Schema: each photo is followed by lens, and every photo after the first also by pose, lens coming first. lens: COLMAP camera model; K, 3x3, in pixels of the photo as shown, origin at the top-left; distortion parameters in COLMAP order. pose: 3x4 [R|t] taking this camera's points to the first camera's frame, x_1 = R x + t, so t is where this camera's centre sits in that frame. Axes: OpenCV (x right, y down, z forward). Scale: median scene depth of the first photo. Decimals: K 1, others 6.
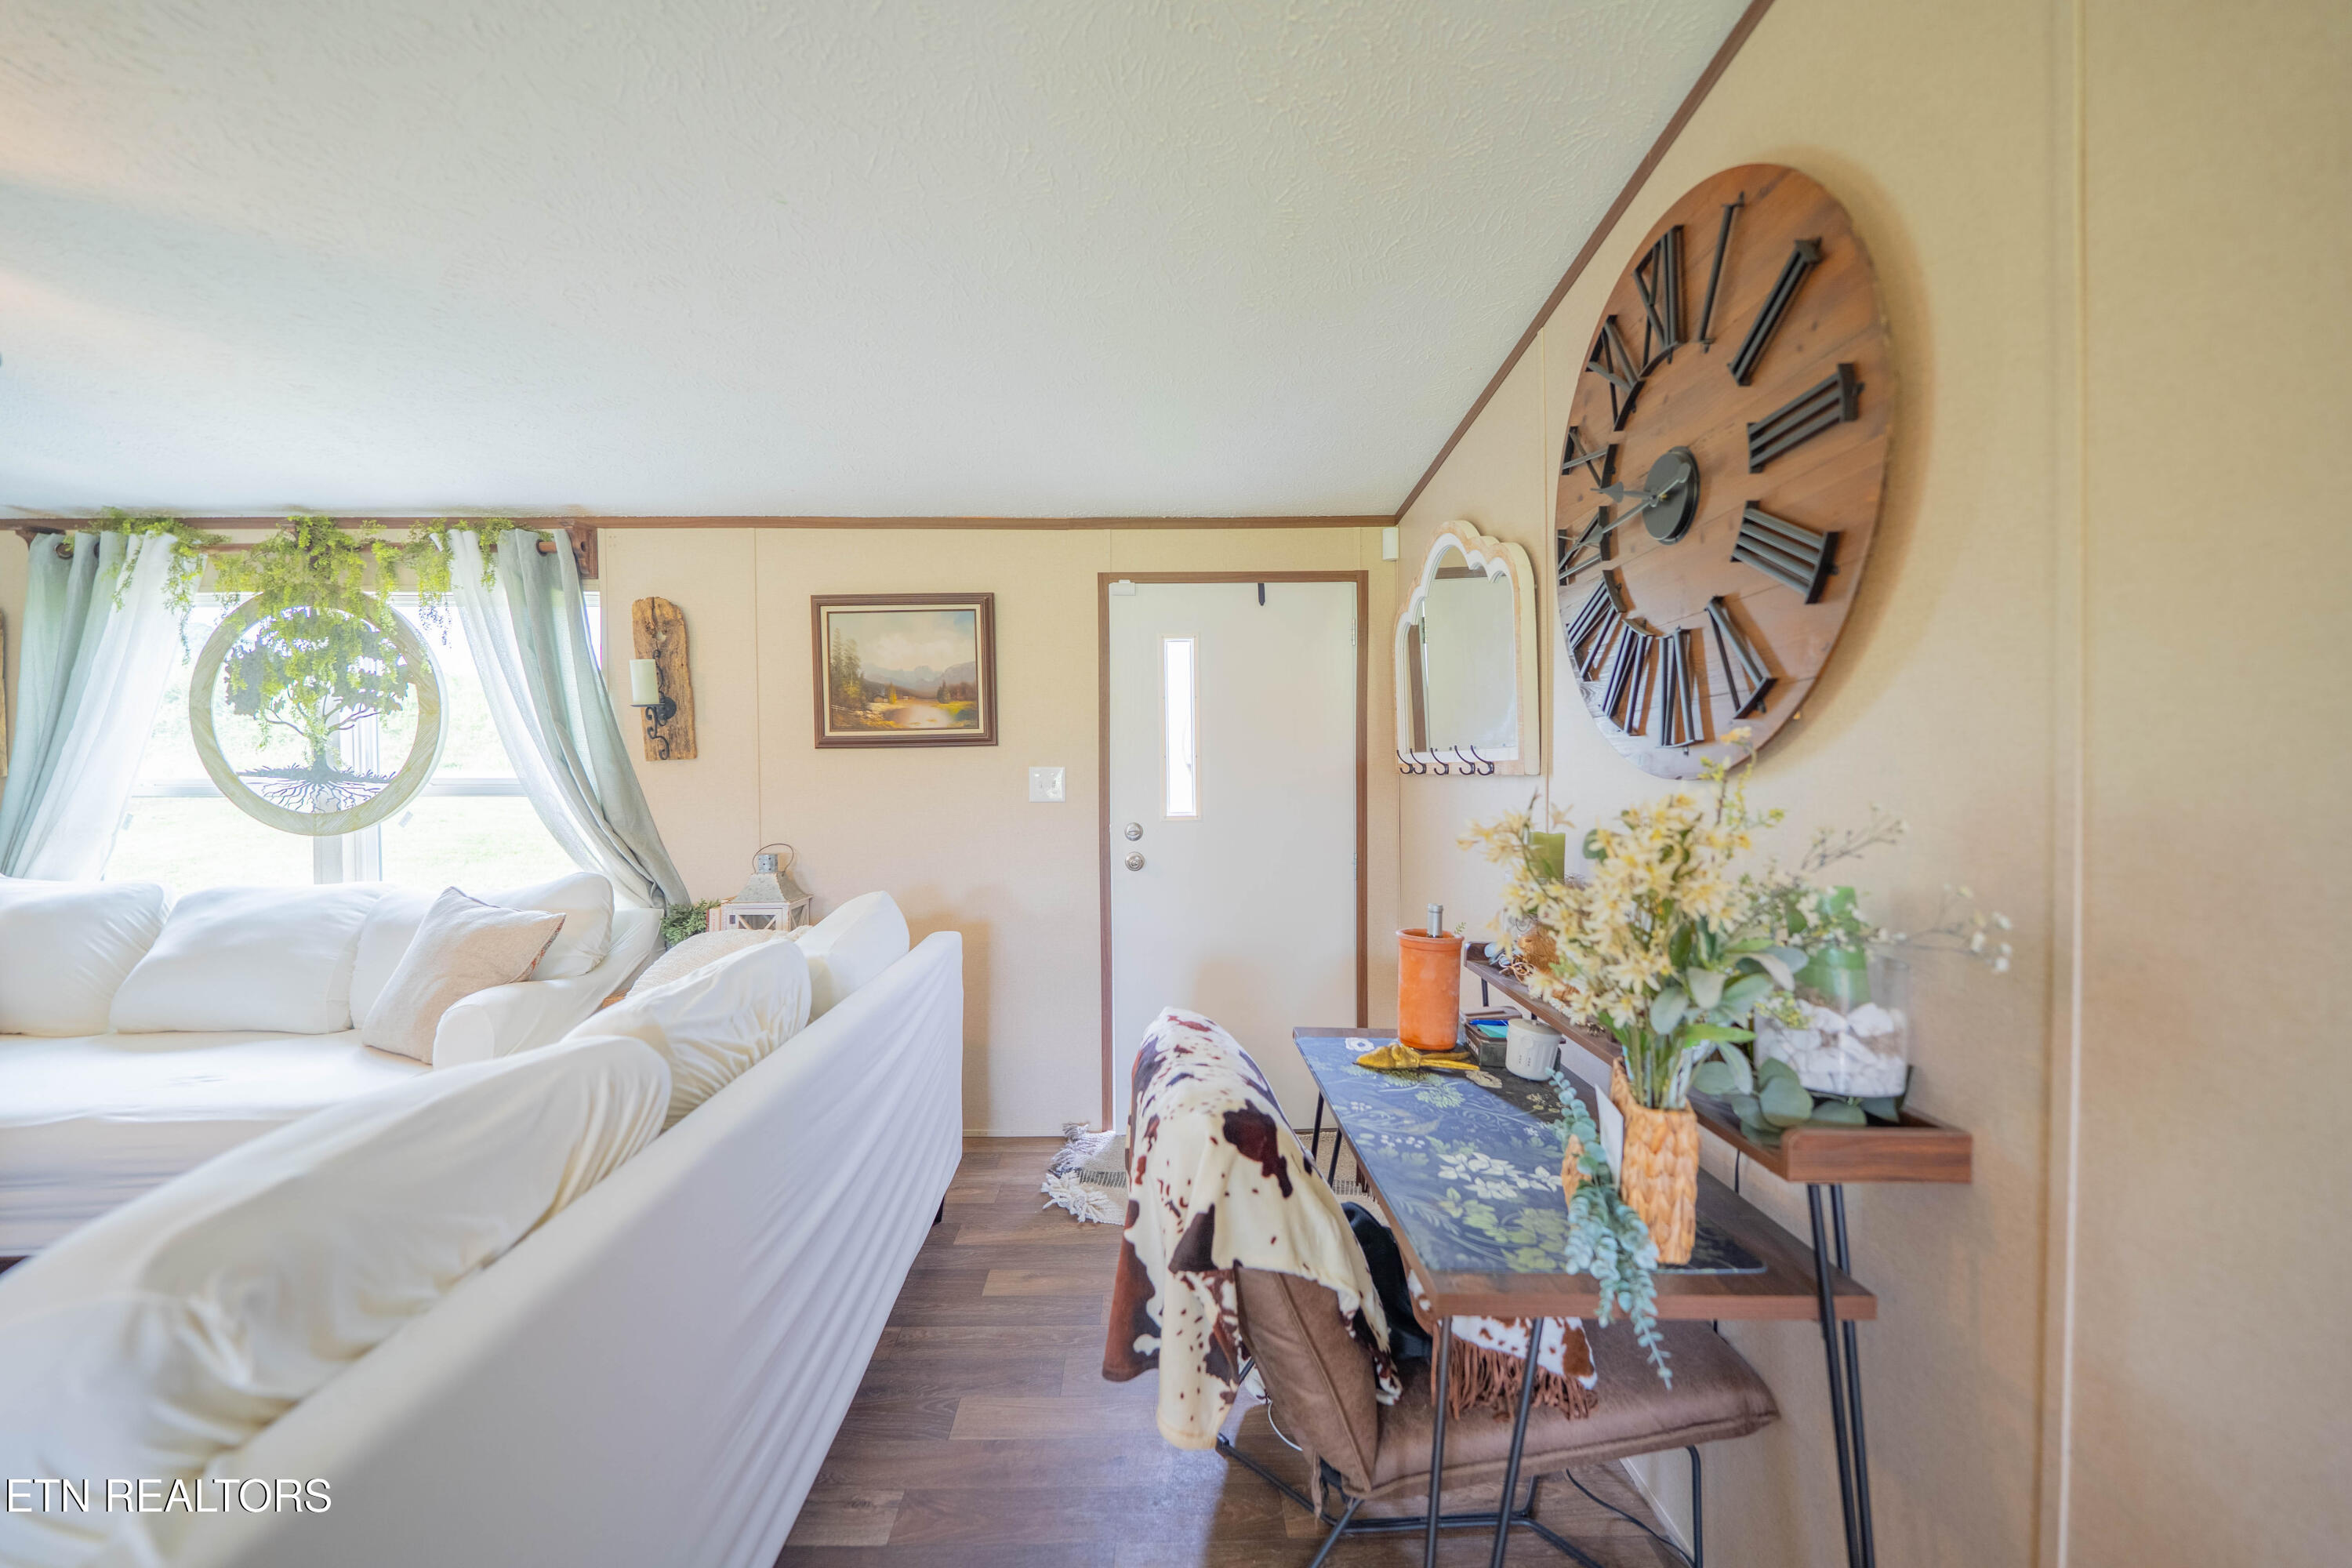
lens RADIAL K [[956.0, 0, 1164.0], [0, 956.0, 776.3], [0, 0, 1]] dist [-0.002109, -0.005815]
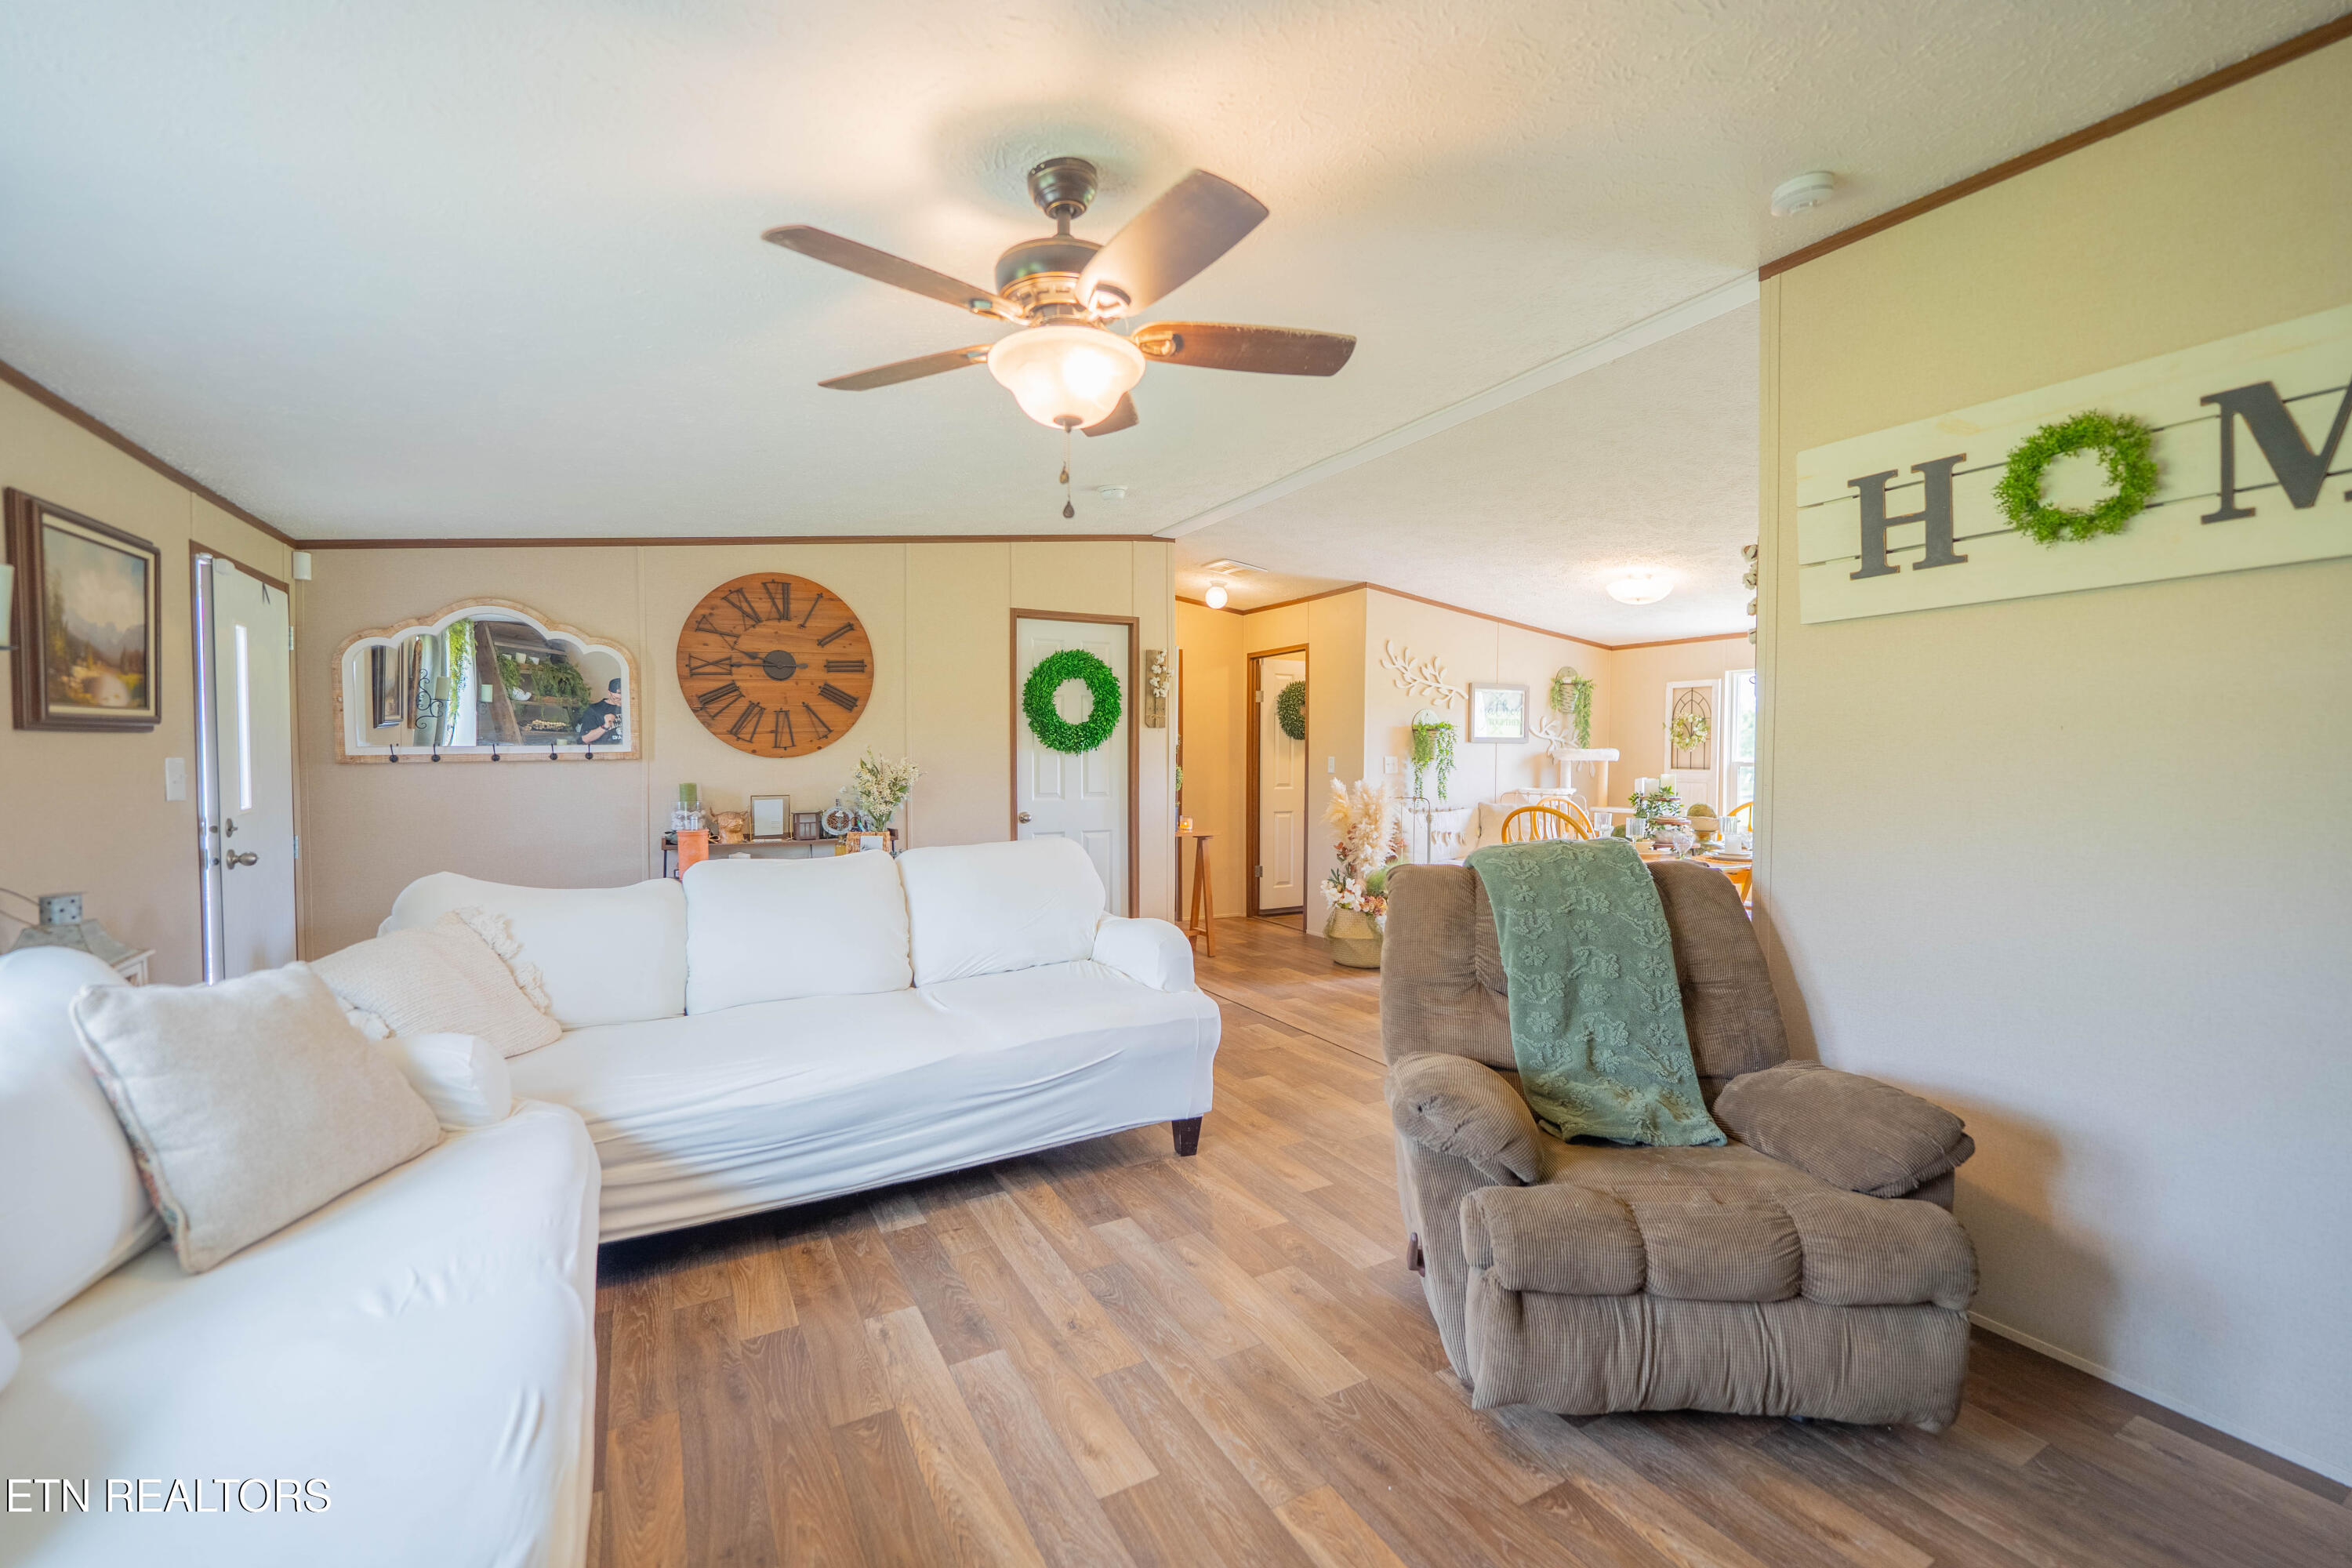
lens RADIAL K [[965.7, 0, 1167.6], [0, 965.7, 775.3], [0, 0, 1]] dist [-0.001648, -0.006161]
pose [[-0.466101, -0.015790, 0.884590, -1.341725], [0.019493, 0.999415, 0.028111, -0.001673], [-0.884517, 0.030346, -0.465521, 0.648720]]
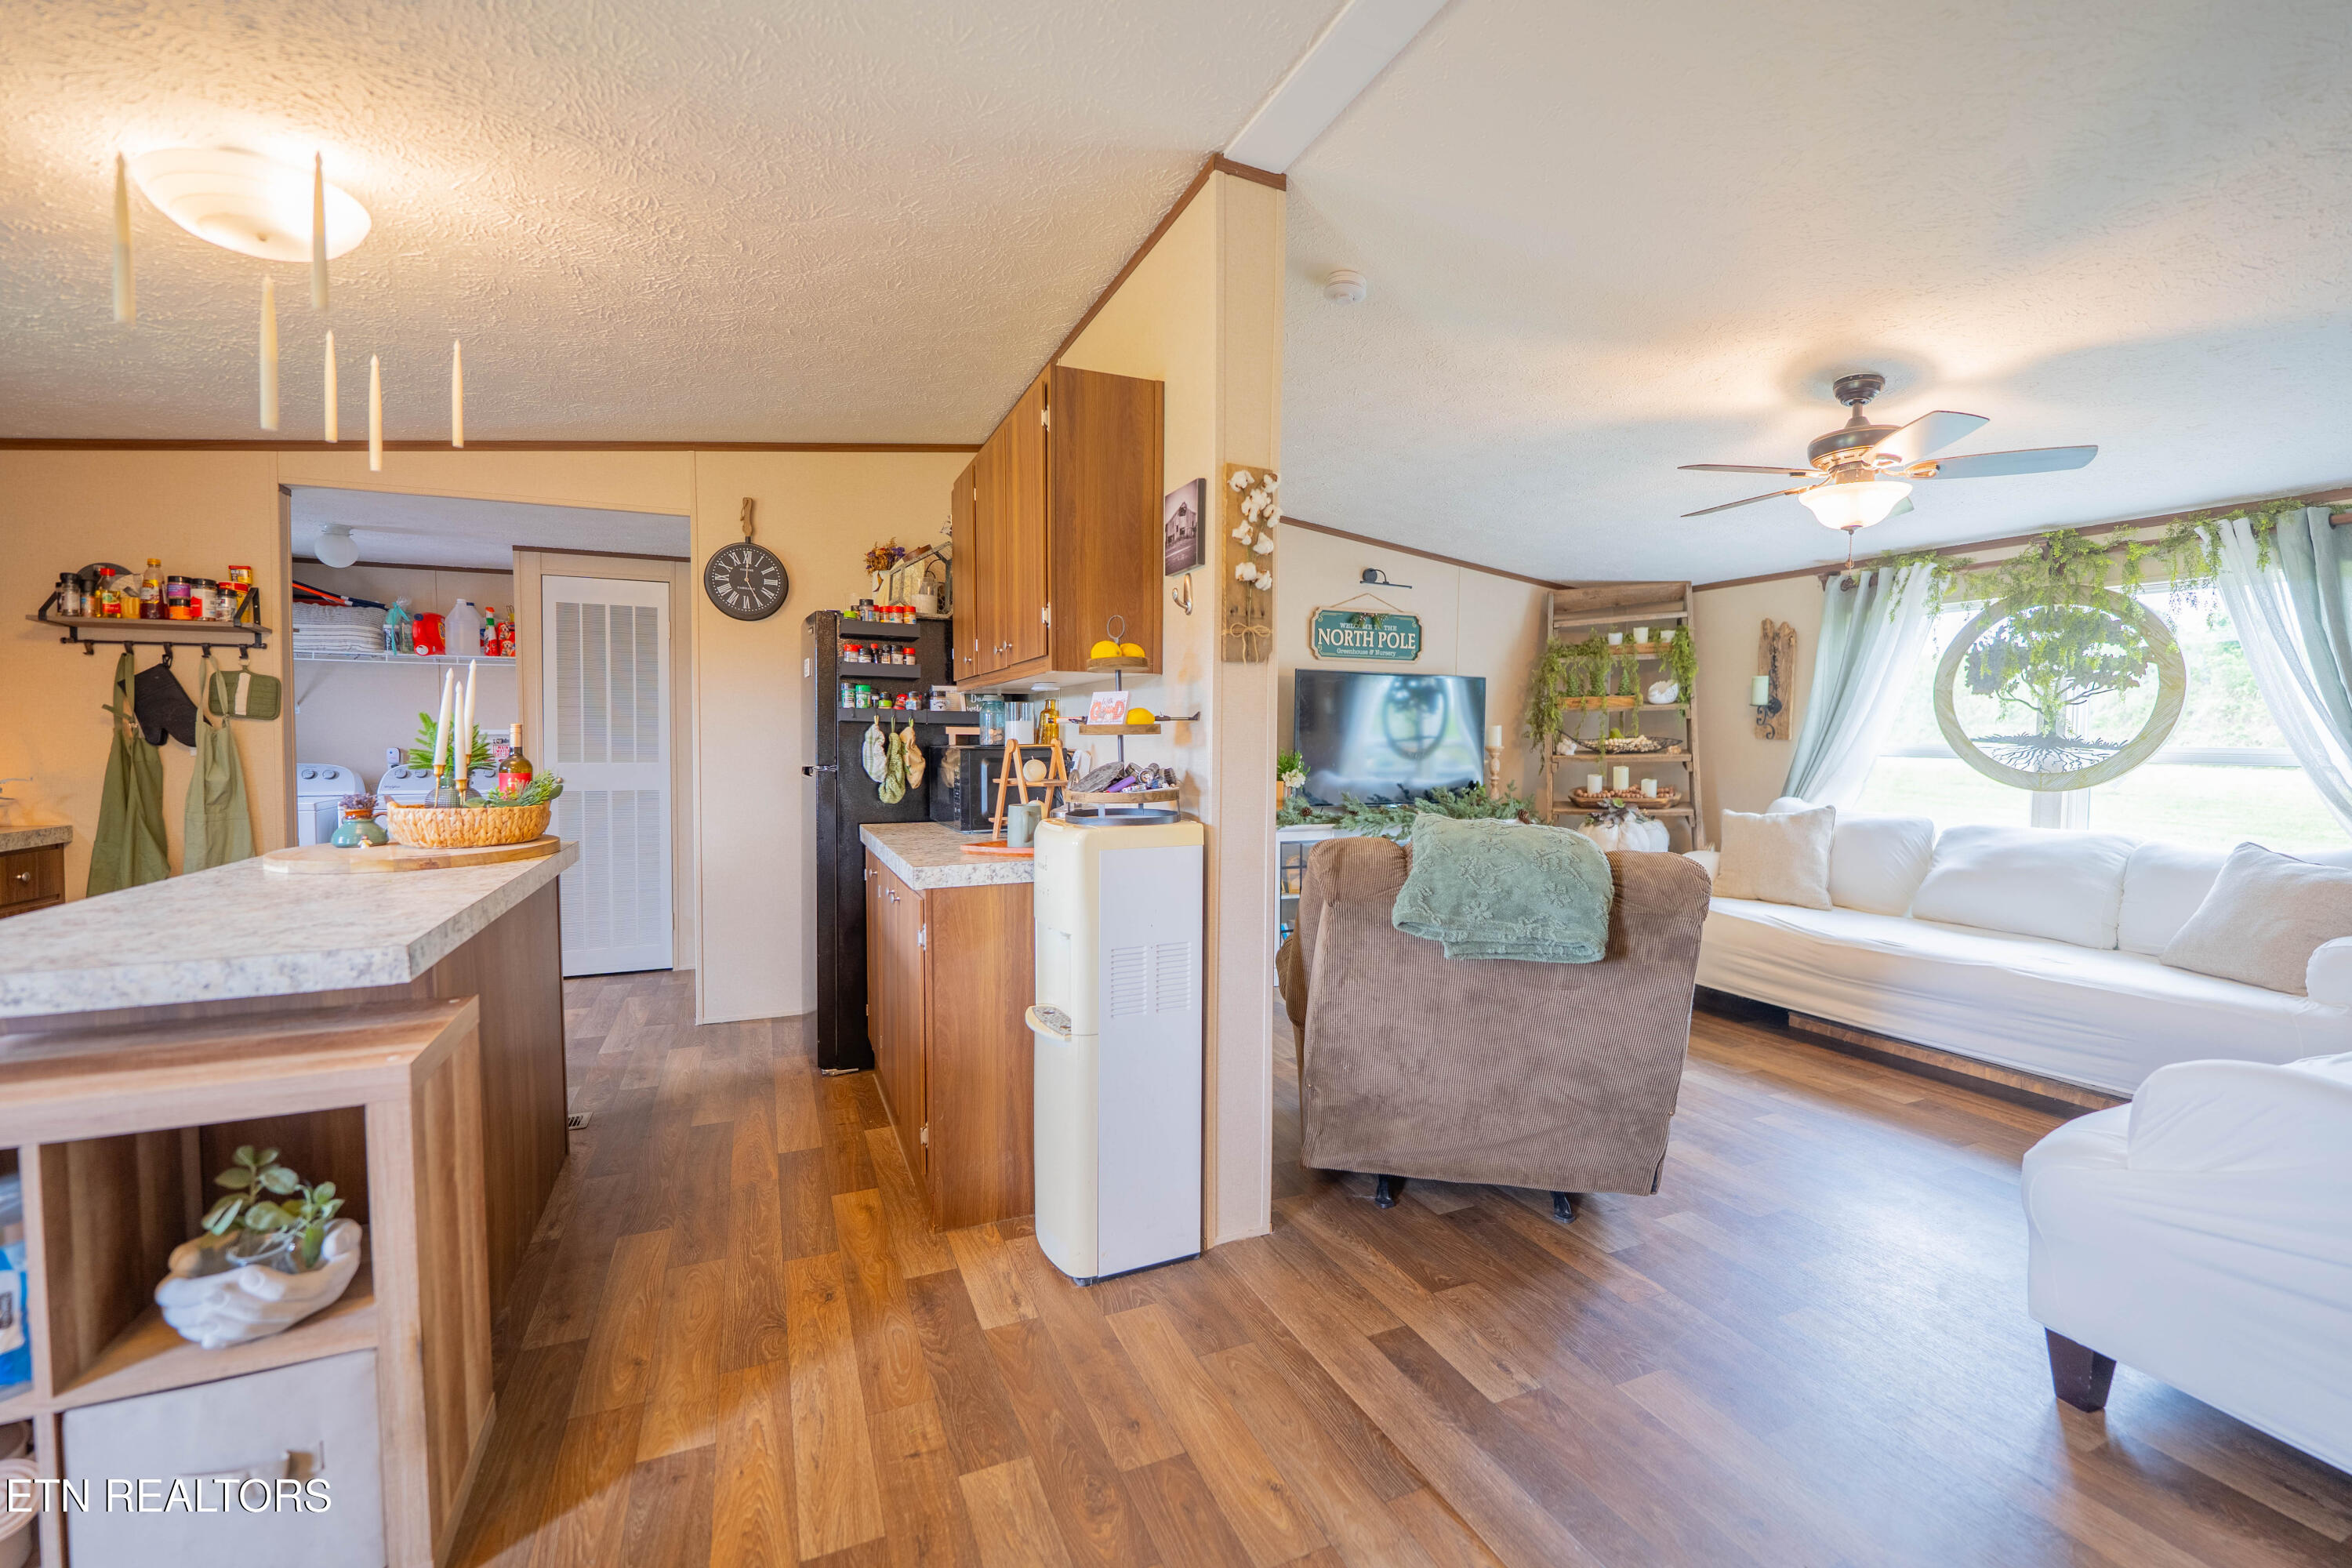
lens RADIAL K [[956.1, 0, 1166.3], [0, 956.1, 775.9], [0, 0, 1]] dist [-0.006491, -0.002989]
pose [[0.382619, 0.046883, -0.922716, -0.193904], [-0.030458, 0.998809, 0.038119, 0.031323], [0.923404, 0.013519, 0.383591, -0.532430]]
